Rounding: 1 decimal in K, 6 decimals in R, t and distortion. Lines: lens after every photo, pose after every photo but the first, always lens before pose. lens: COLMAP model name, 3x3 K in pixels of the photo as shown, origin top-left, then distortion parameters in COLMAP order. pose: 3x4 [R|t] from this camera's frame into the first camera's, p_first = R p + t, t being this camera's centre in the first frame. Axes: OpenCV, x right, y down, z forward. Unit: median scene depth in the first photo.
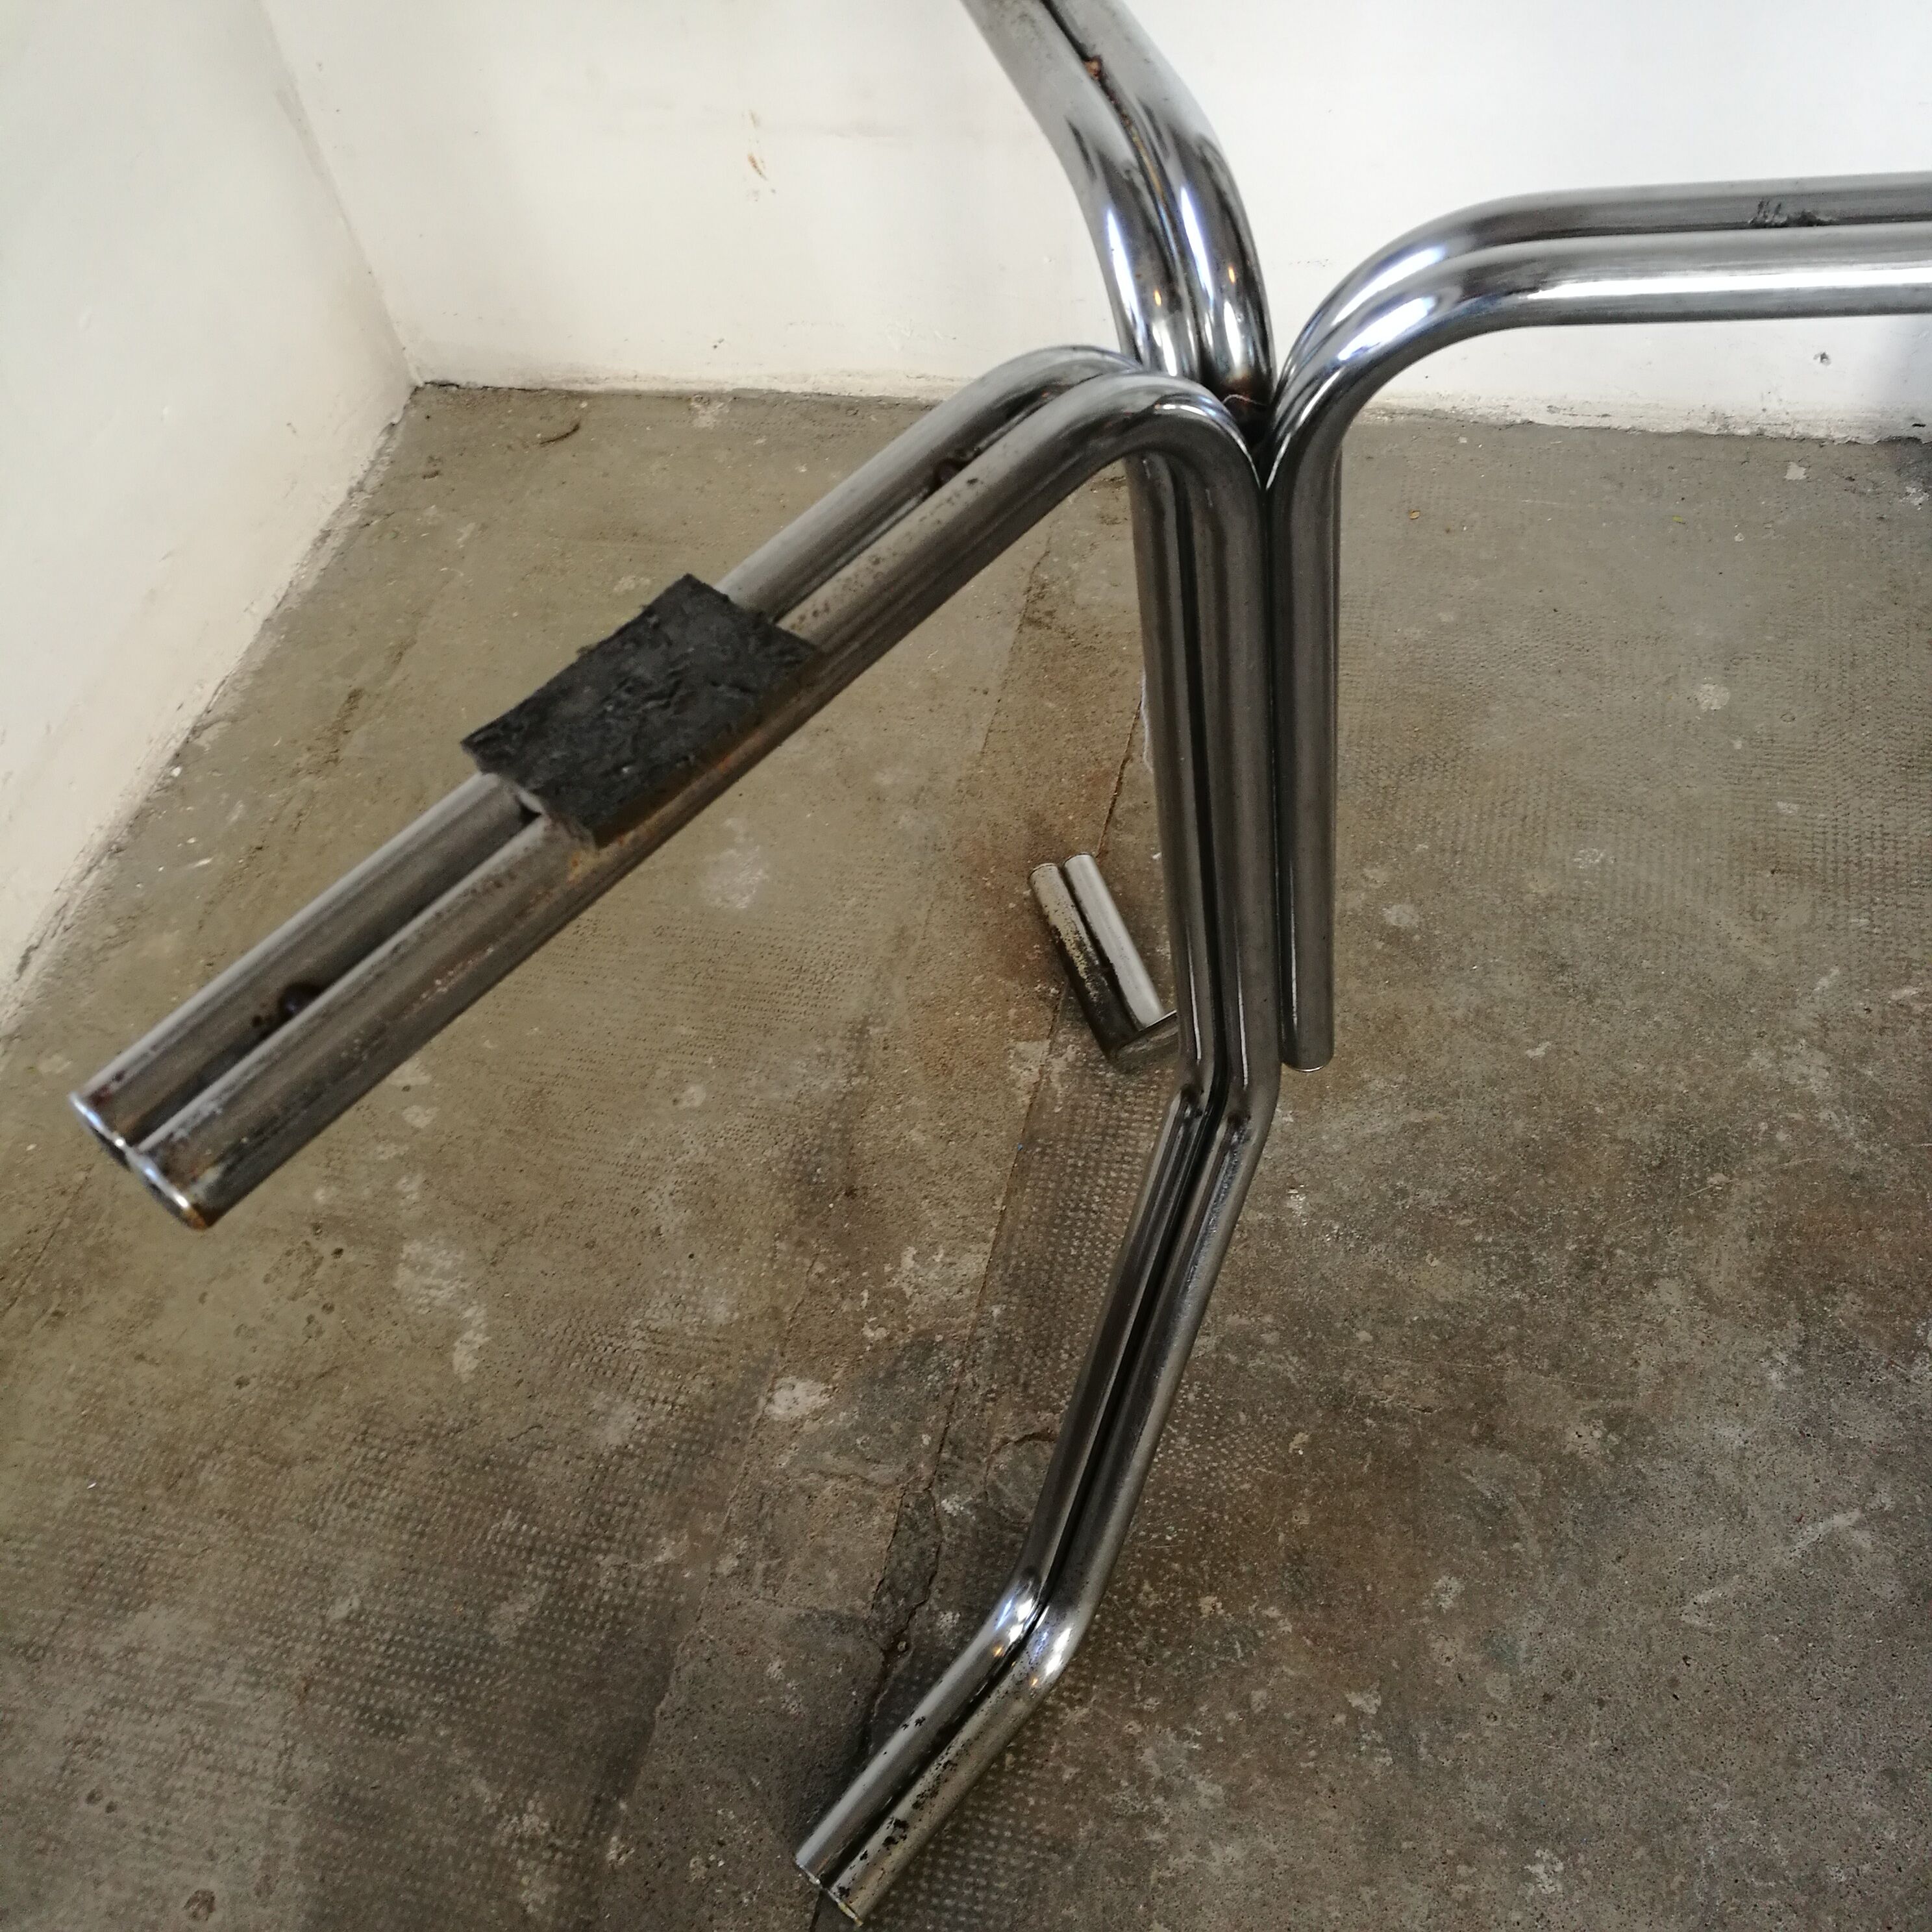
lens RADIAL K [[2031.3, 0, 935.1], [0, 2031.3, 954.5], [0, 0, 1]] dist [-0.004267, 0.000000]
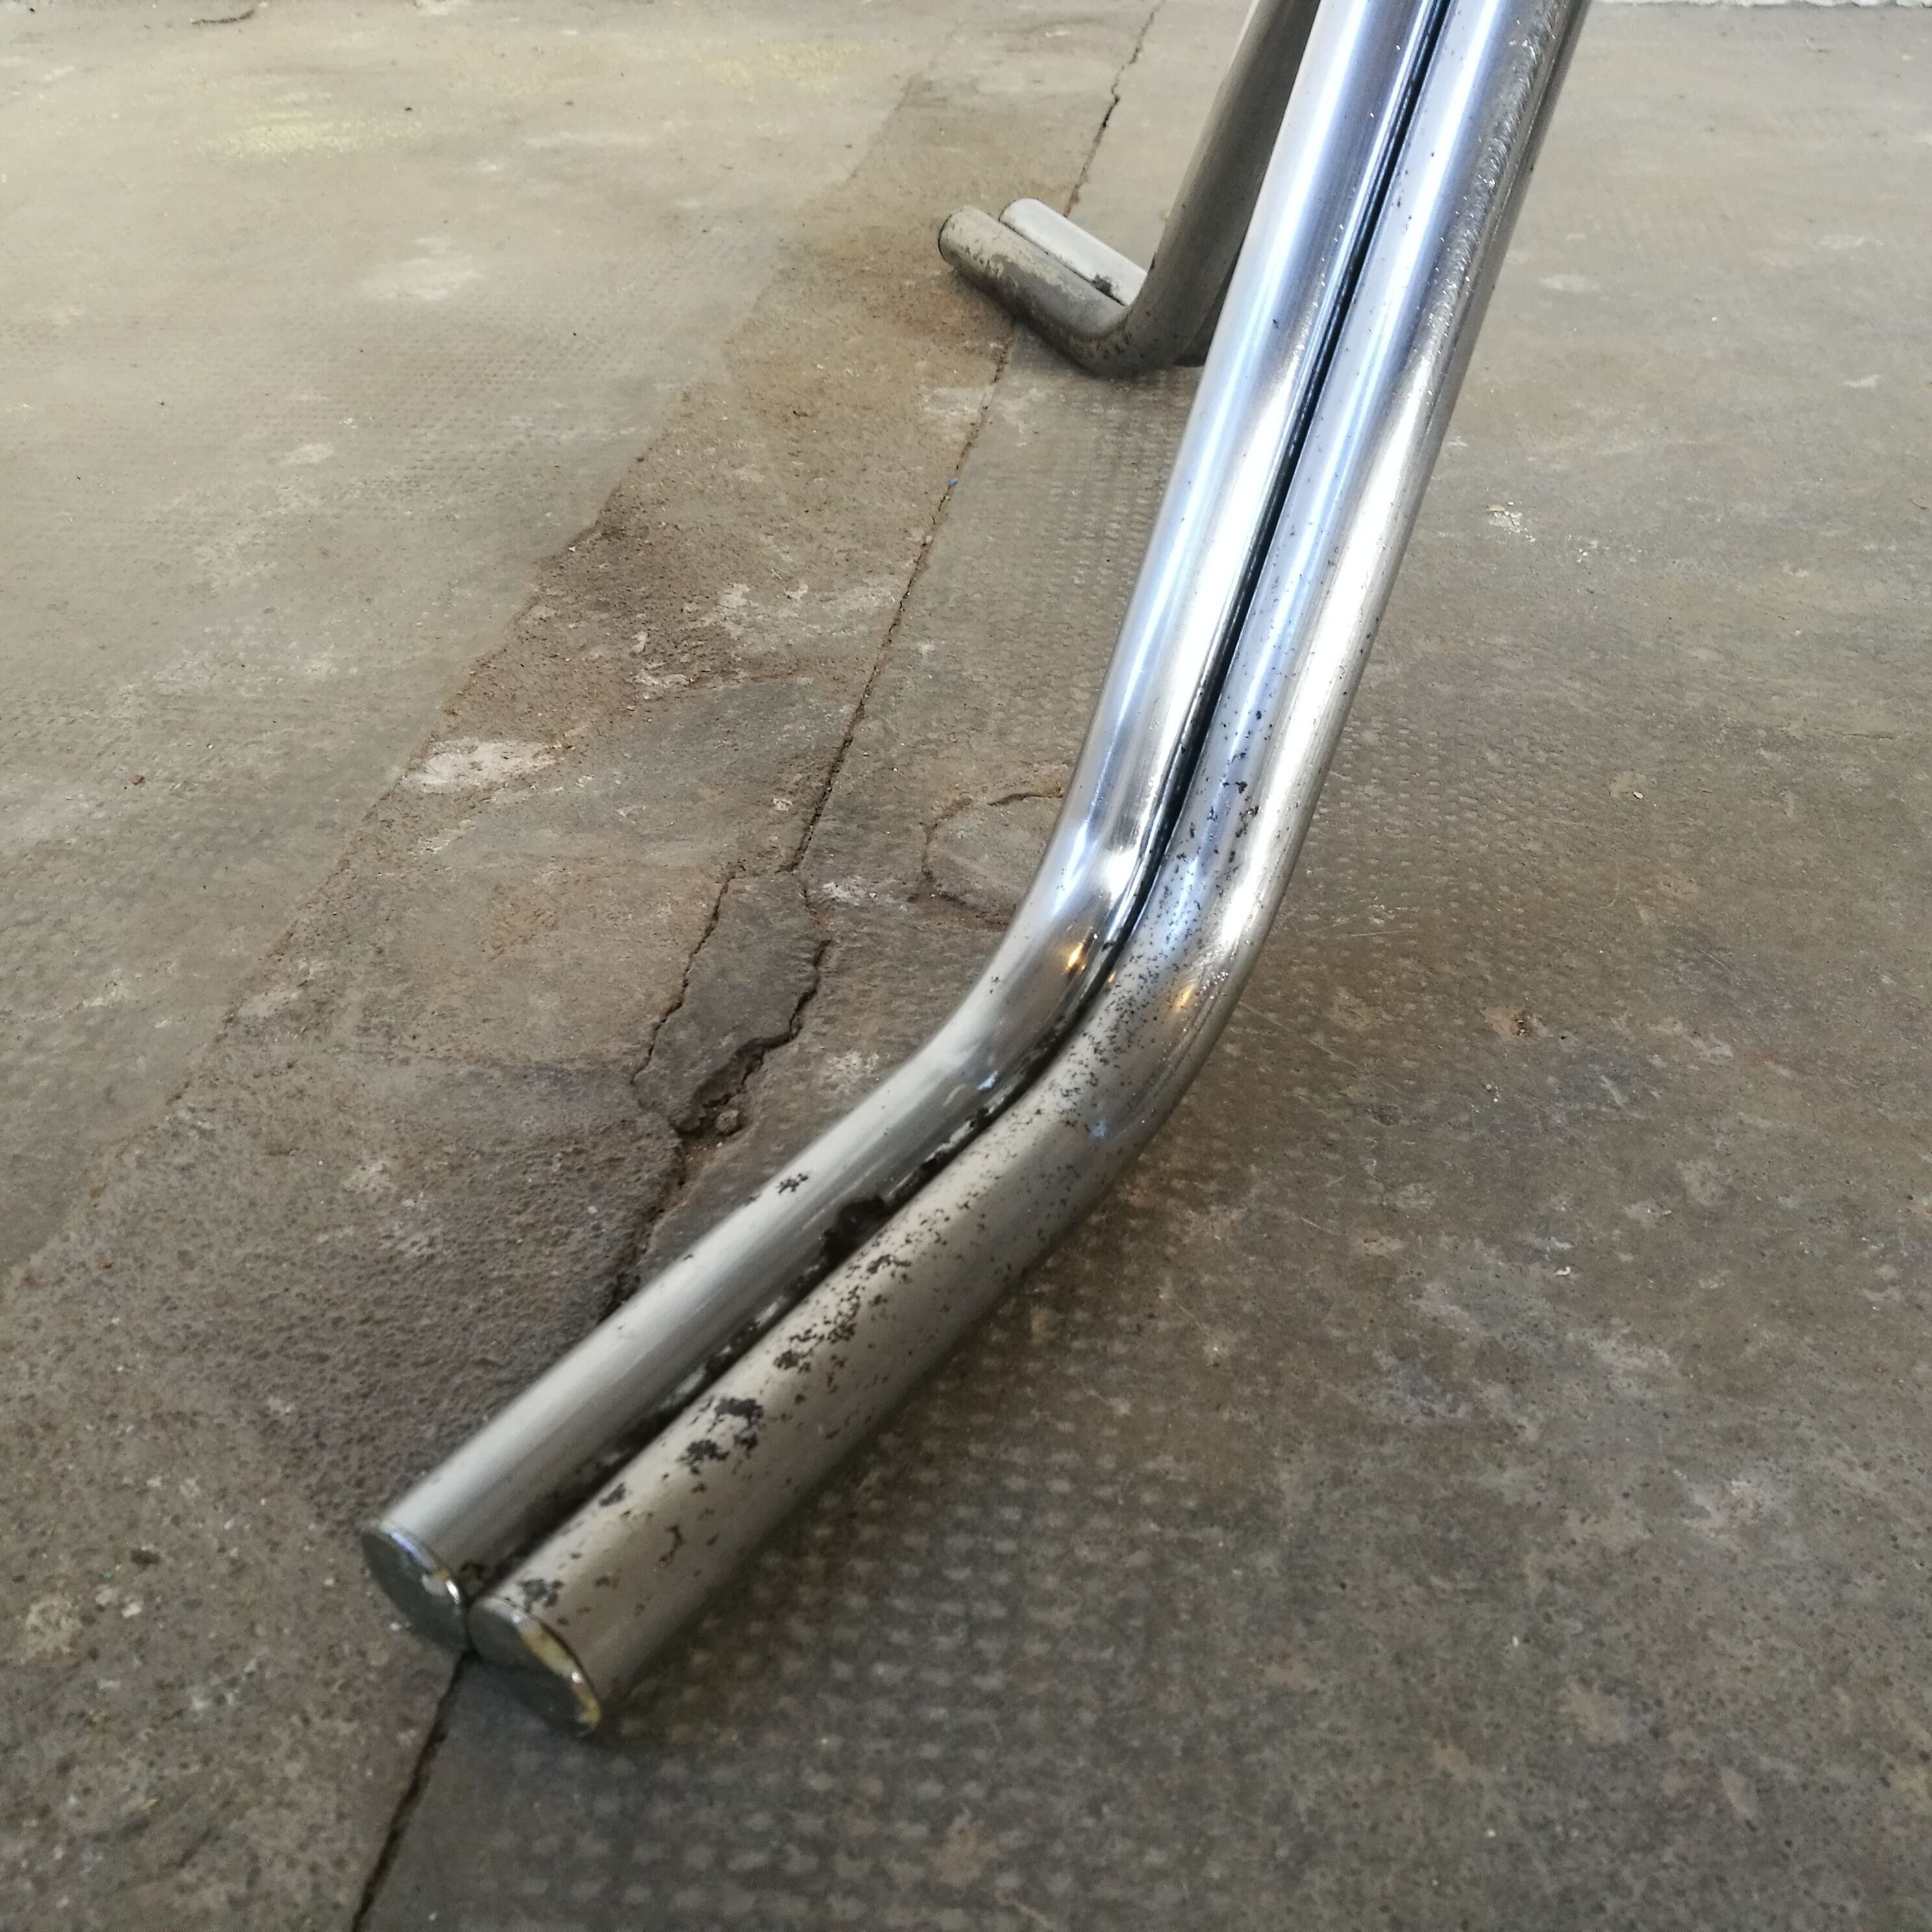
lens RADIAL K [[2031.3, 0, 962.0], [0, 2031.3, 967.3], [0, 0, 1]] dist [-0.004267, 0.000000]
pose [[0.988946, 0.043845, 0.141644, -0.027325], [-0.004319, 0.963393, -0.268060, 0.407666], [-0.148211, 0.264485, 0.952933, 0.620745]]
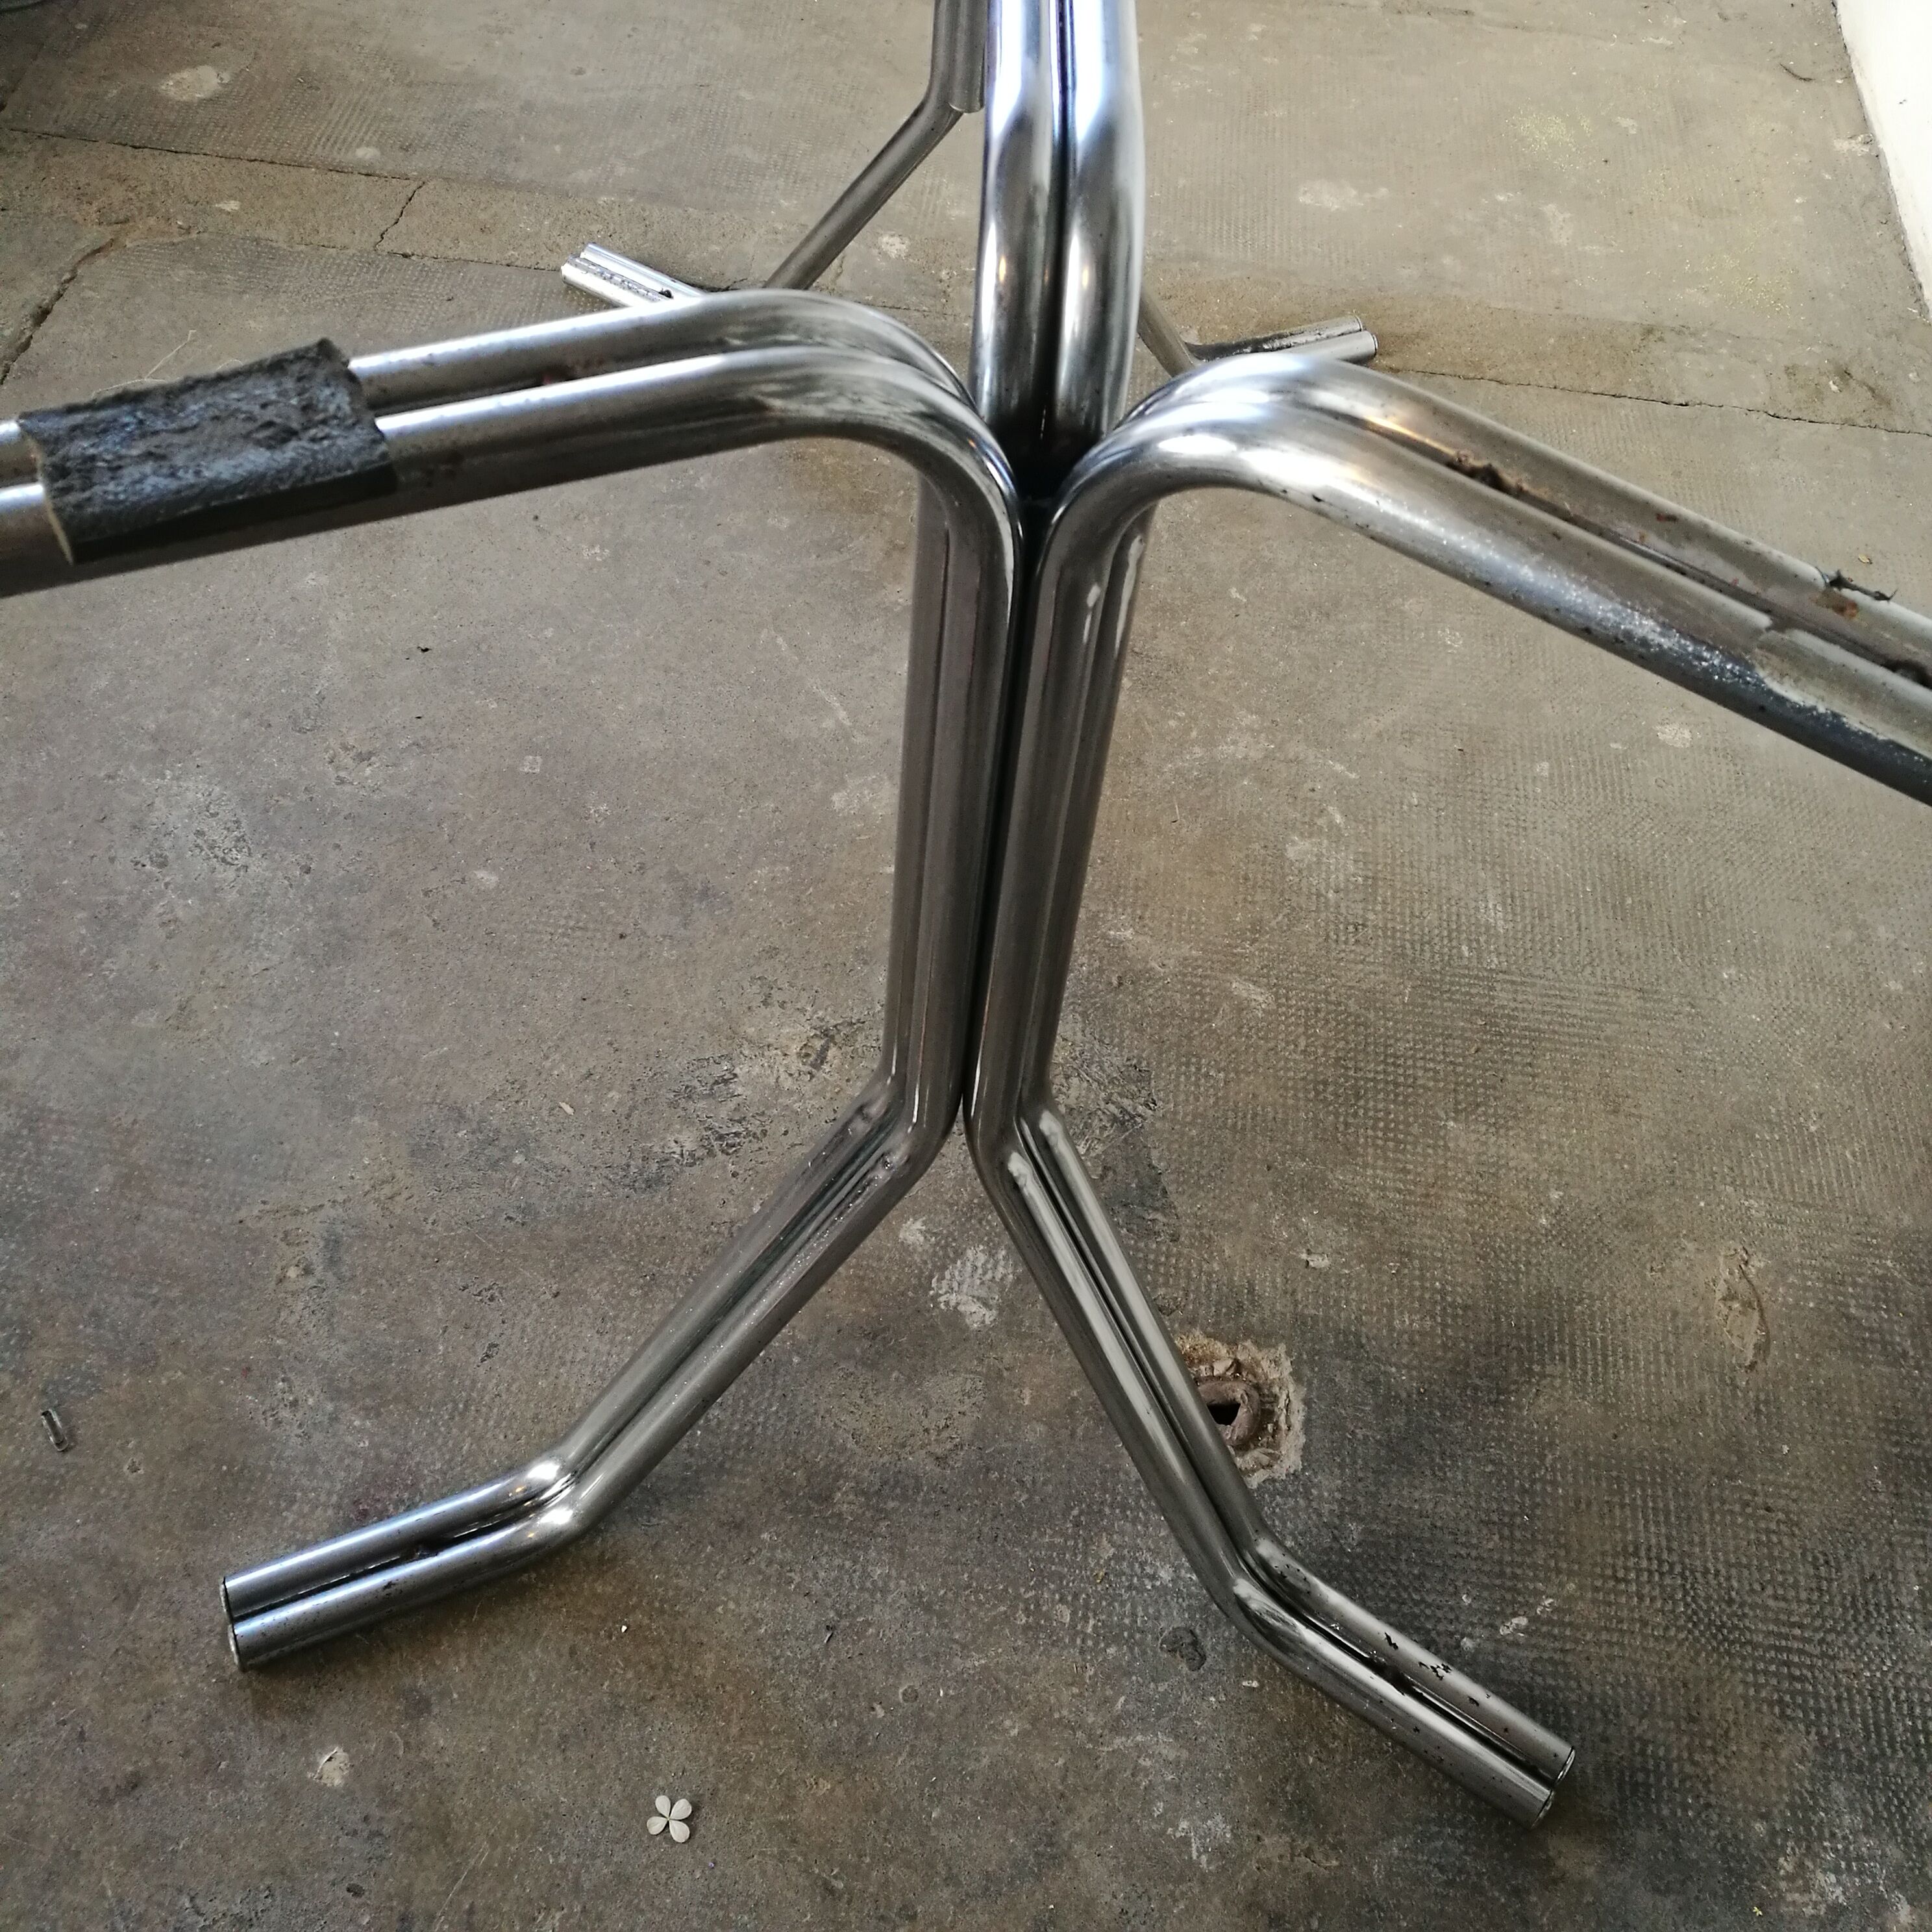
lens RADIAL K [[2031.3, 0, 954.6], [0, 2031.3, 977.0], [0, 0, 1]] dist [-0.004267, 0.000000]
pose [[0.132579, 0.874297, -0.466934, 1.200560], [-0.820982, 0.360816, 0.442493, -0.311883], [0.555347, 0.324679, 0.765619, 0.050584]]
